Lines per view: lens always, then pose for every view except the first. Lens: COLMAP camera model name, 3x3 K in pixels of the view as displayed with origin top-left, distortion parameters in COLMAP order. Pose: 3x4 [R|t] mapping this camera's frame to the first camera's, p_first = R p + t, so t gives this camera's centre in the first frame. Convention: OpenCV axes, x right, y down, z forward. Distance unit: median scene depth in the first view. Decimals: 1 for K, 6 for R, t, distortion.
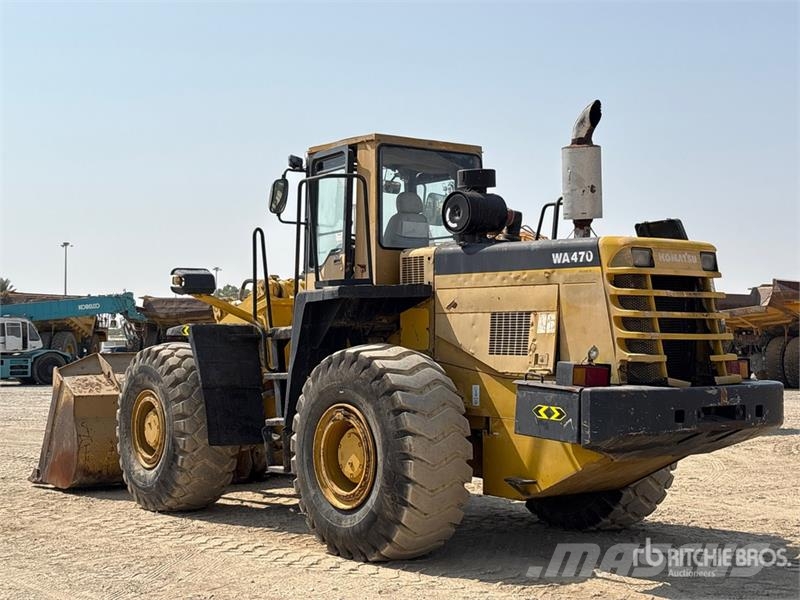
lens RADIAL K [[1191.4, 0, 400.0], [0, 1191.4, 300.0], [0, 0, 1]] dist [0.207024, -0.755520]
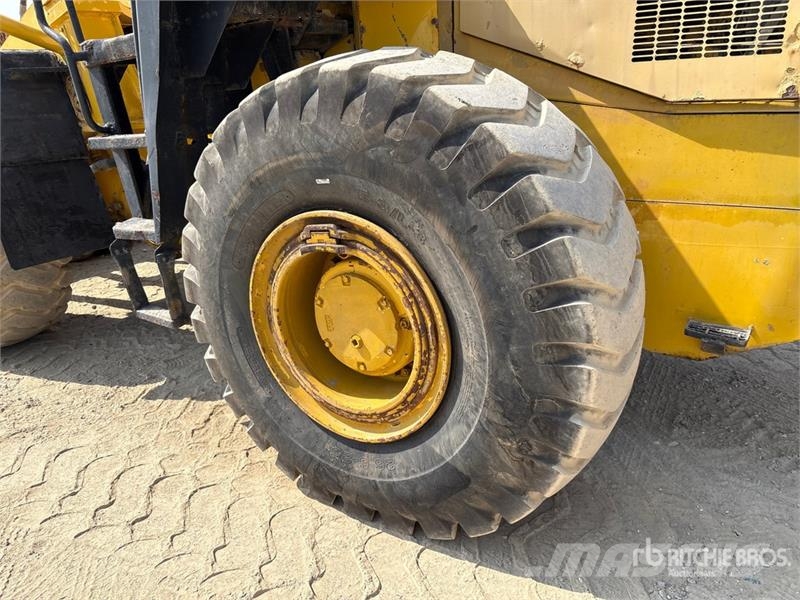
lens RADIAL K [[600.7, 0, 404.7], [0, 600.7, 302.7], [0, 0, 1]] dist [0.078725, -0.095722]
pose [[0.936109, -0.162212, 0.312070, -0.090895], [0.039937, 0.930578, 0.363910, 0.043077], [-0.349435, -0.328196, 0.877600, 0.798327]]
